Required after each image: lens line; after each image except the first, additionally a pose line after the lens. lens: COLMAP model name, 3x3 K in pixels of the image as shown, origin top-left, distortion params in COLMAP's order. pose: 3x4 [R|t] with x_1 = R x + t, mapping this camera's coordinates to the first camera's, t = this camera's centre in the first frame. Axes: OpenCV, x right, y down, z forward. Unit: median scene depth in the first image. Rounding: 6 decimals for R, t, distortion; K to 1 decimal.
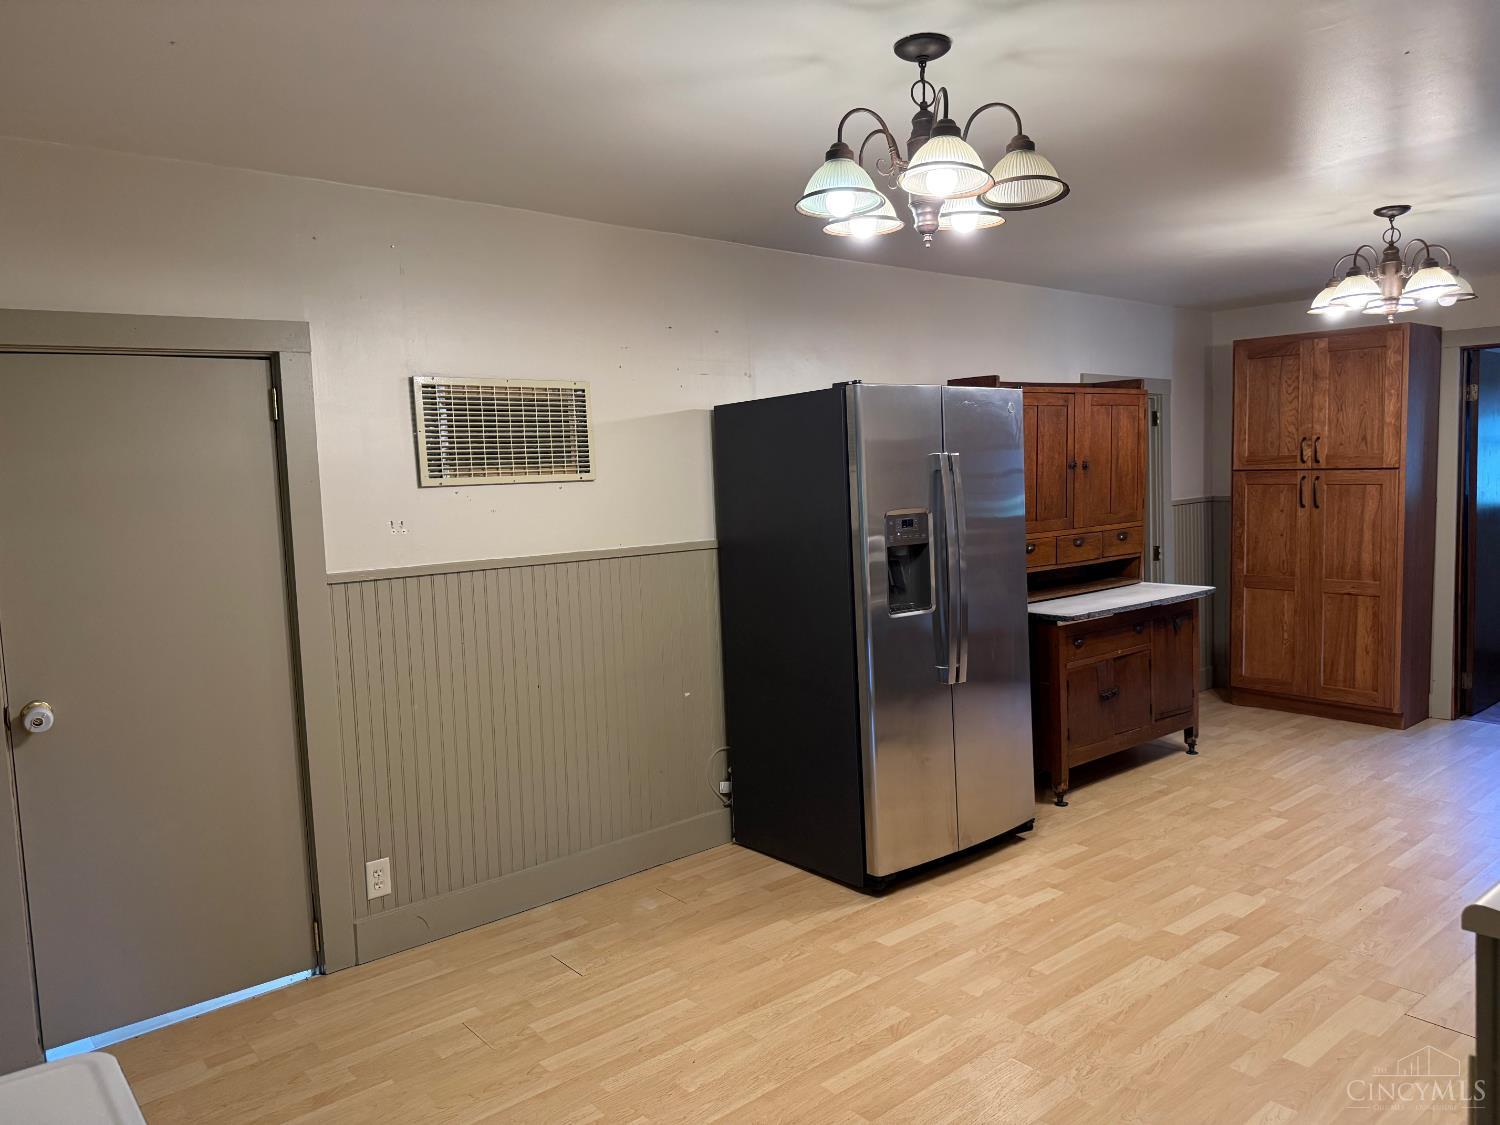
lens RADIAL K [[1066.7, 0, 750.0], [0, 1066.7, 562.5], [0, 0, 1]] dist [0.027816, -0.036798]
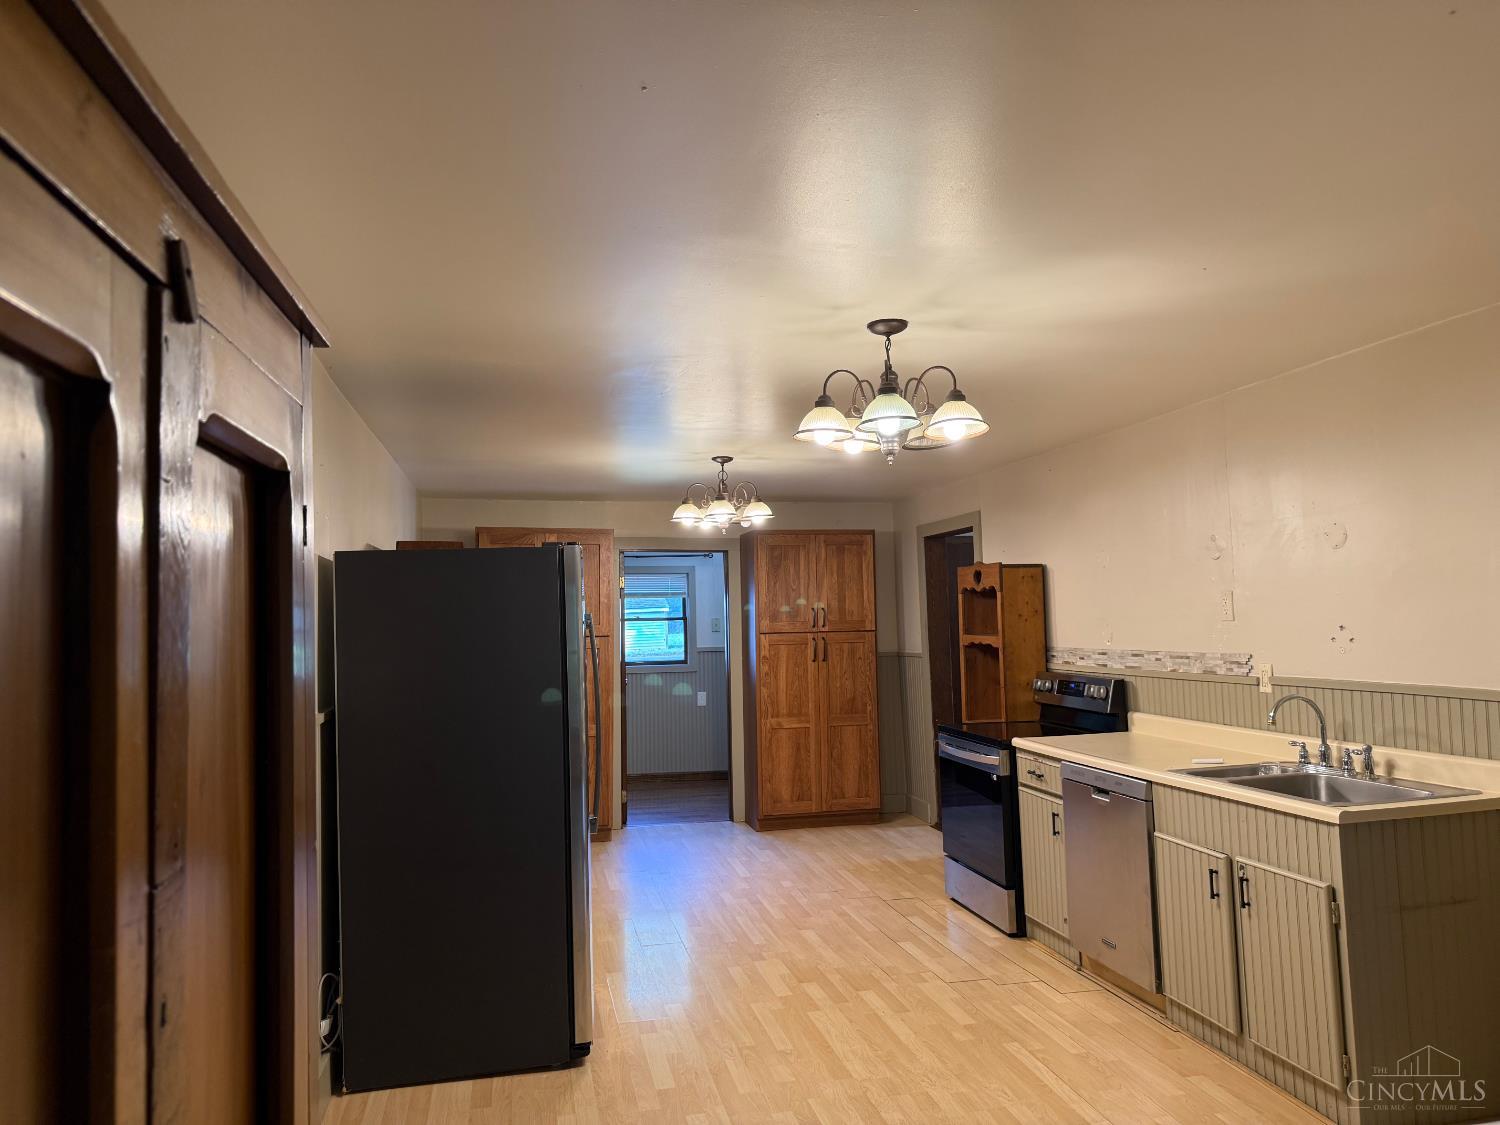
lens RADIAL K [[1074.3, 0, 745.4], [0, 1074.3, 541.7], [0, 0, 1]] dist [0.030766, -0.002149]
pose [[0.472109, 0.079214, 0.877974, -0.758313], [0.084659, 0.987277, -0.134599, -0.017633], [-0.877466, 0.137874, 0.459396, 0.358596]]
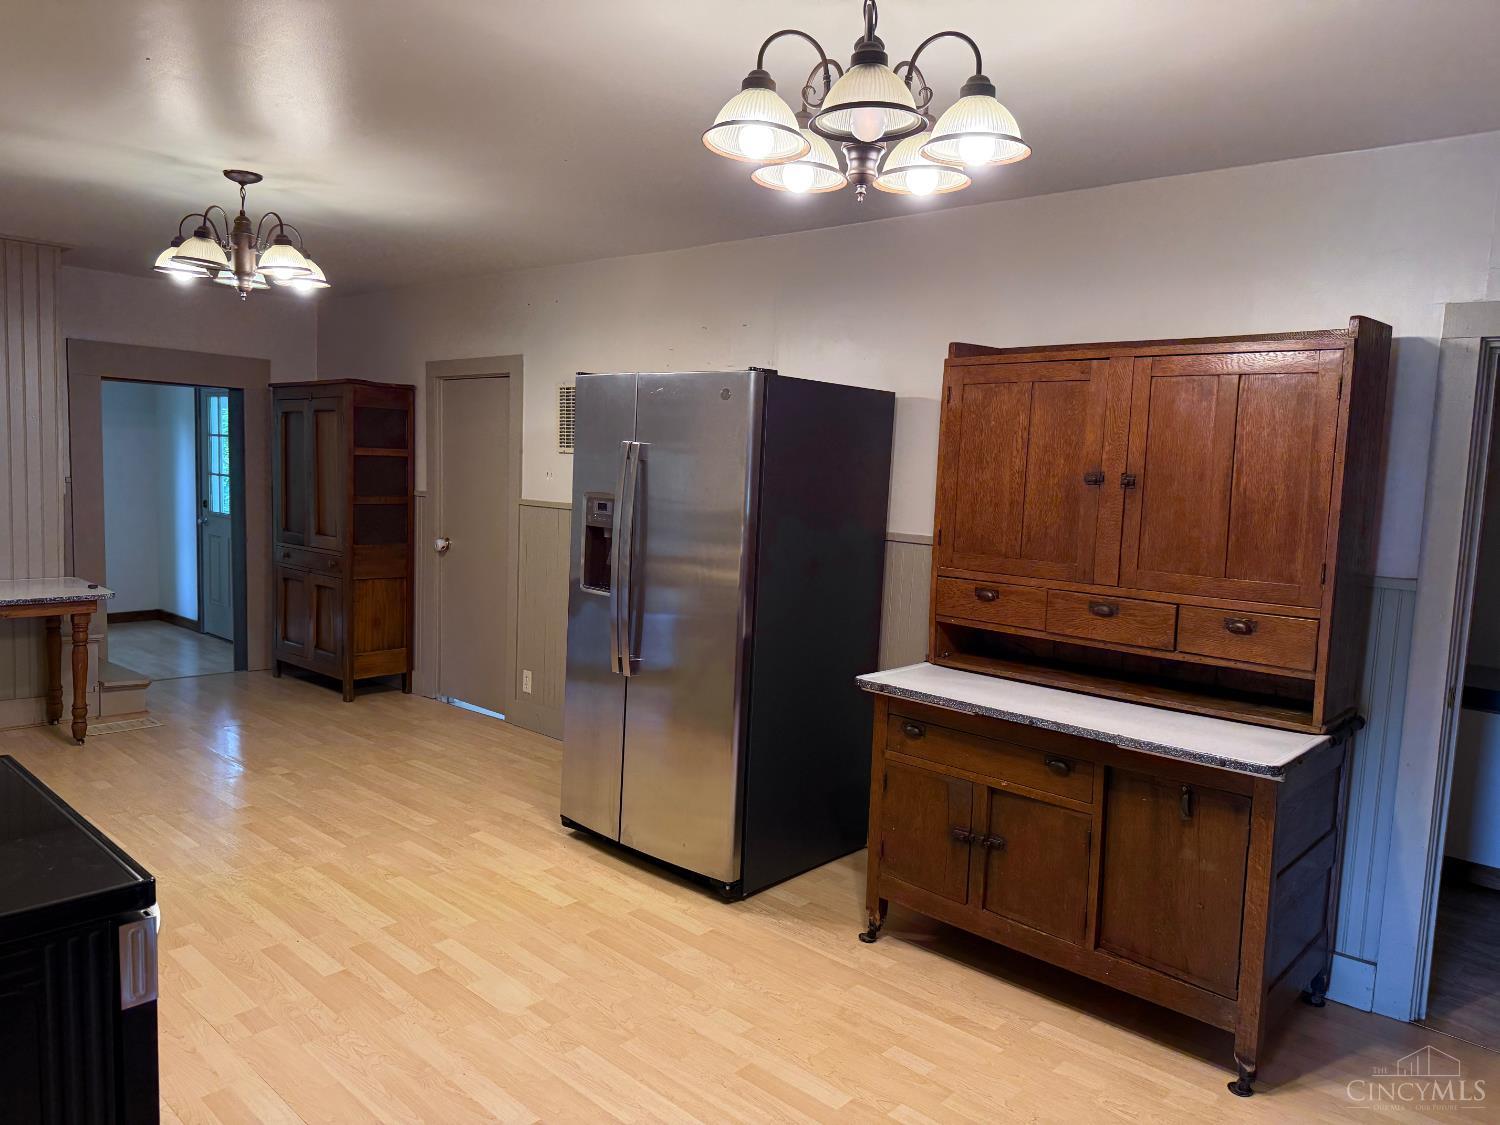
lens RADIAL K [[1066.7, 0, 750.0], [0, 1066.7, 562.5], [0, 0, 1]] dist [0.027816, -0.036798]
pose [[0.124602, 0.145546, -0.981474, 1.261746], [-0.119444, 0.984189, 0.130785, -0.144292], [0.984991, 0.100935, 0.140017, 1.048335]]
